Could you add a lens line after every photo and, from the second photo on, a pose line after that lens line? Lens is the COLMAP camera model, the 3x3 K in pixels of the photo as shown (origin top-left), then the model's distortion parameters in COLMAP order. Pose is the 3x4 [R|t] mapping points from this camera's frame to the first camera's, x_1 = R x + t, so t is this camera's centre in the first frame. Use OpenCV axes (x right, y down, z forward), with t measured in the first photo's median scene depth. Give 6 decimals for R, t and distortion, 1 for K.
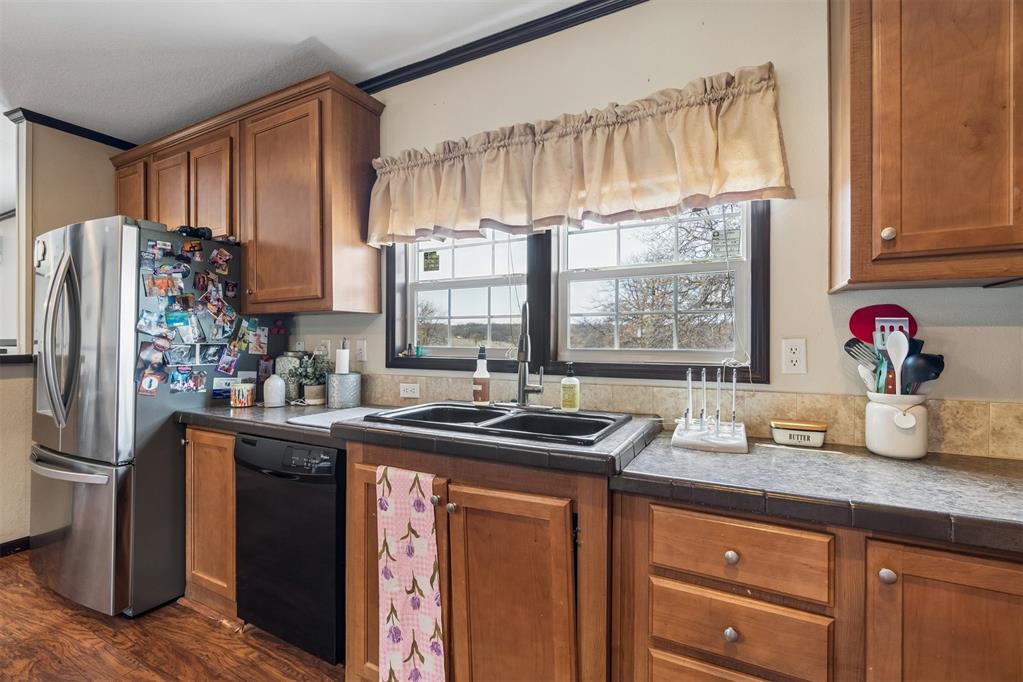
lens RADIAL K [[446.2, 0, 509.6], [0, 446.2, 348.0], [0, 0, 1]] dist [0.001055, 0.000003]
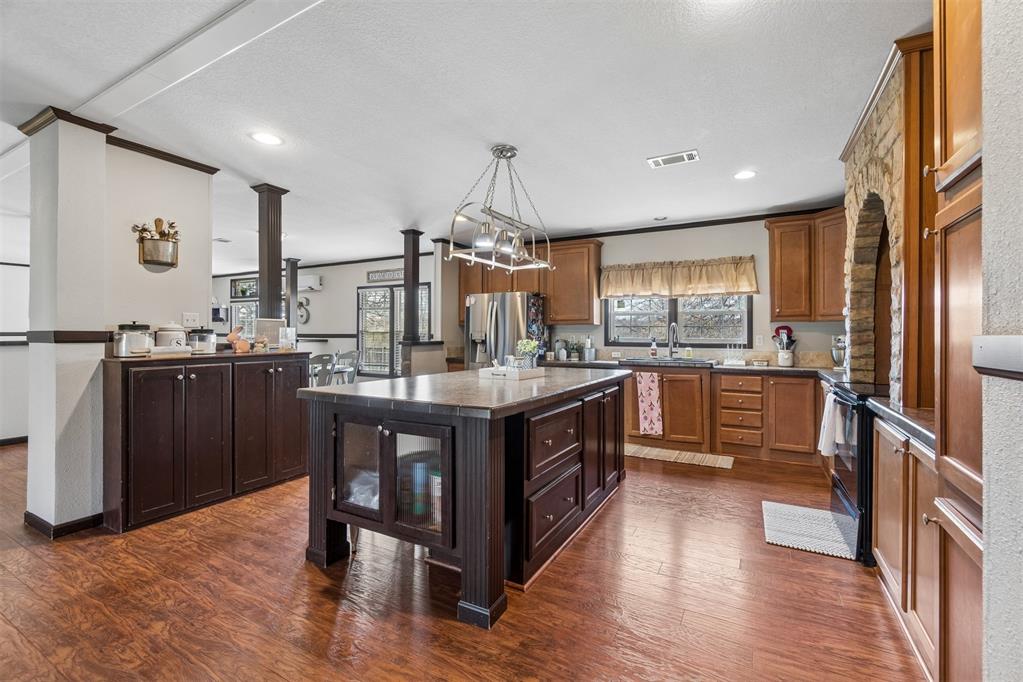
lens RADIAL K [[443.8, 0, 511.5], [0, 443.8, 341.0], [0, 0, 1]] dist [0.001565, 0.000168]
pose [[0.999586, 0.002008, -0.028689, -1.087102], [-0.002160, 0.999984, -0.005279, 0.041977], [0.028678, 0.005338, 0.999574, -2.290525]]
